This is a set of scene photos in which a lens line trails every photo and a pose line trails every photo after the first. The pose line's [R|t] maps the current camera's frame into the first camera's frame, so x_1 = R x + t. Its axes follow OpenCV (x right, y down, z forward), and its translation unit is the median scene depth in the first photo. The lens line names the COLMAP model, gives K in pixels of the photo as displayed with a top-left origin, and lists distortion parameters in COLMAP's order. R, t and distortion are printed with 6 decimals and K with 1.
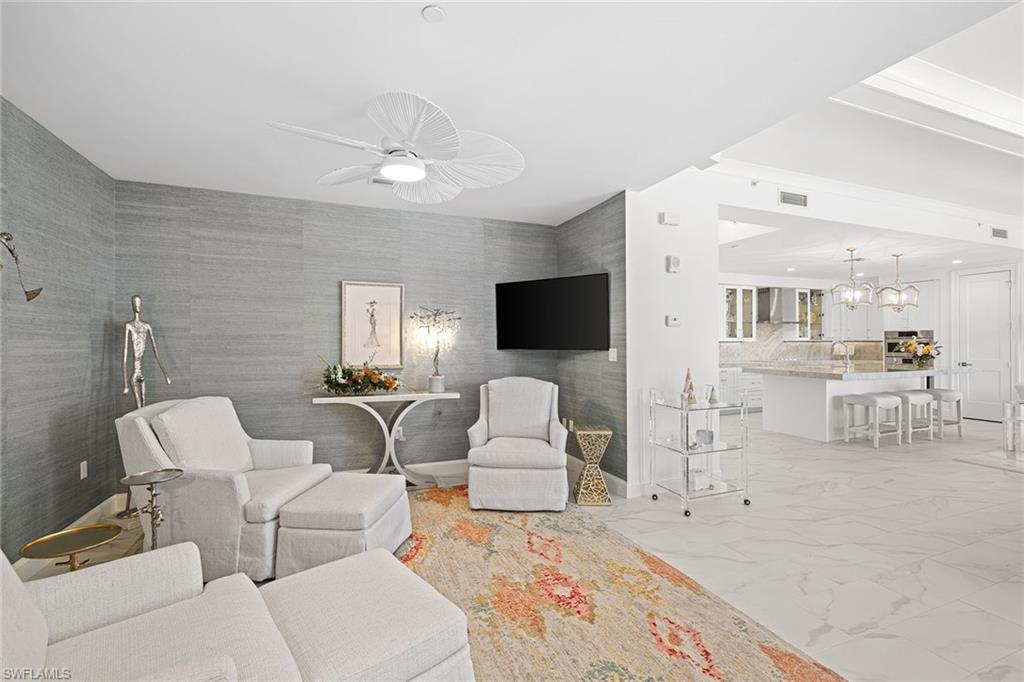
lens RADIAL K [[435.8, 0, 507.5], [0, 435.8, 339.6], [0, 0, 1]] dist [0.000012, 0.000177]
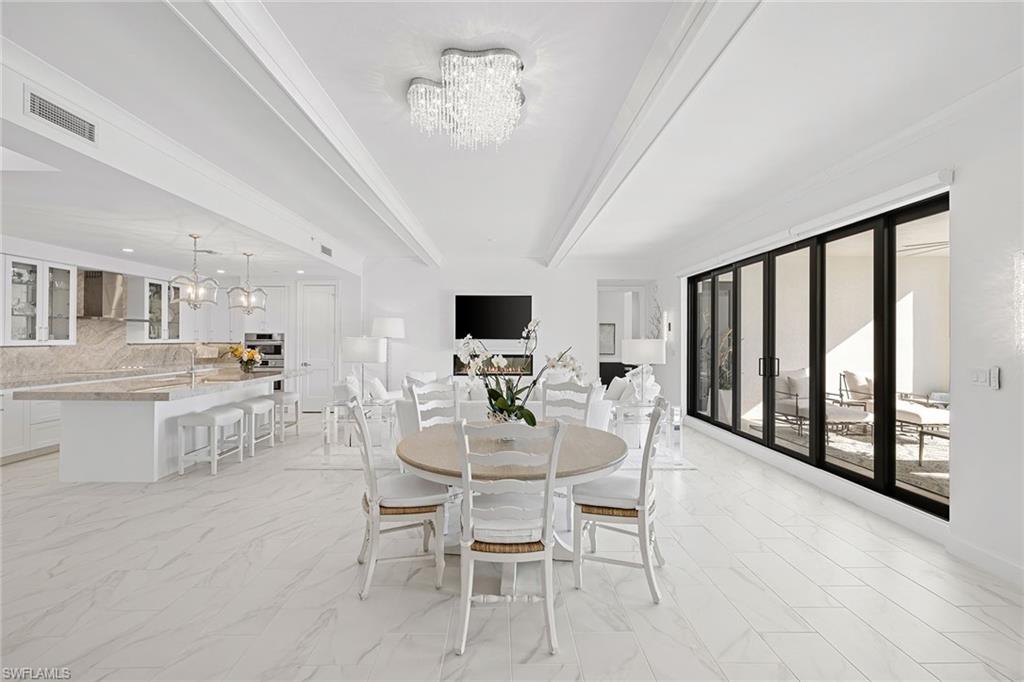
lens RADIAL K [[435.8, 0, 510.4], [0, 435.8, 338.5], [0, 0, 1]] dist [0.000012, 0.000177]
pose [[0.342421, 0.005362, 0.939531, 0.192346], [-0.009987, 0.999948, -0.002067, -0.014804], [-0.939494, -0.008675, 0.342457, 0.133878]]
